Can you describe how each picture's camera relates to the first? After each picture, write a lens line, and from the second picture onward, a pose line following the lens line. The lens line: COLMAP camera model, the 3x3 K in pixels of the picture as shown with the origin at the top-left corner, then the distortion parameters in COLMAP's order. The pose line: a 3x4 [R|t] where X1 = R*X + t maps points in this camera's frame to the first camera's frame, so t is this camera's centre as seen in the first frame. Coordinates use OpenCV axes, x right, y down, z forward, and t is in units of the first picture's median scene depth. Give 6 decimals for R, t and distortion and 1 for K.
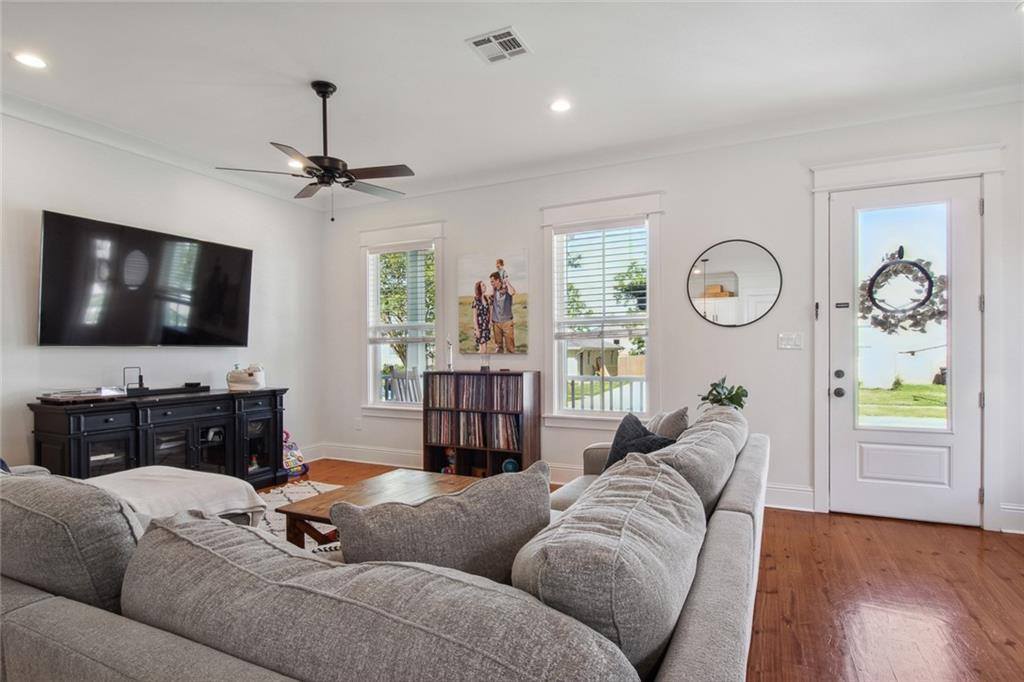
lens RADIAL K [[538.4, 0, 511.4], [0, 538.4, 346.3], [0, 0, 1]] dist [-0.006574, -0.003329]
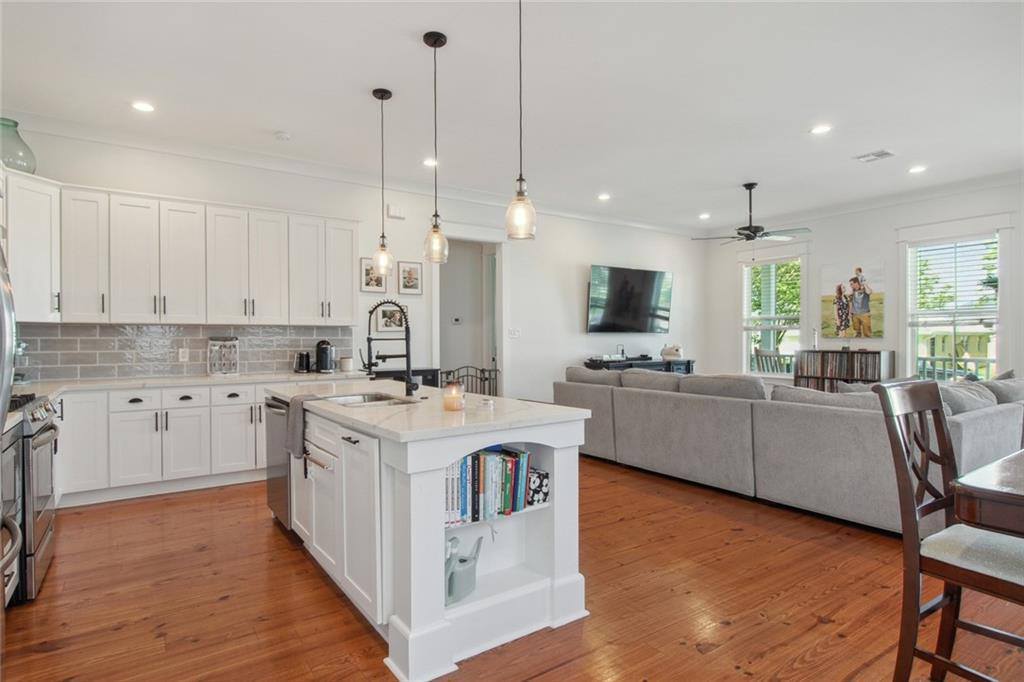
lens RADIAL K [[538.4, 0, 507.0], [0, 538.4, 342.4], [0, 0, 1]] dist [-0.006574, -0.003329]
pose [[0.856636, 0.004465, -0.515903, -0.083476], [0.005072, 0.999841, 0.017075, -0.001747], [0.515897, -0.017243, 0.856477, -0.626382]]
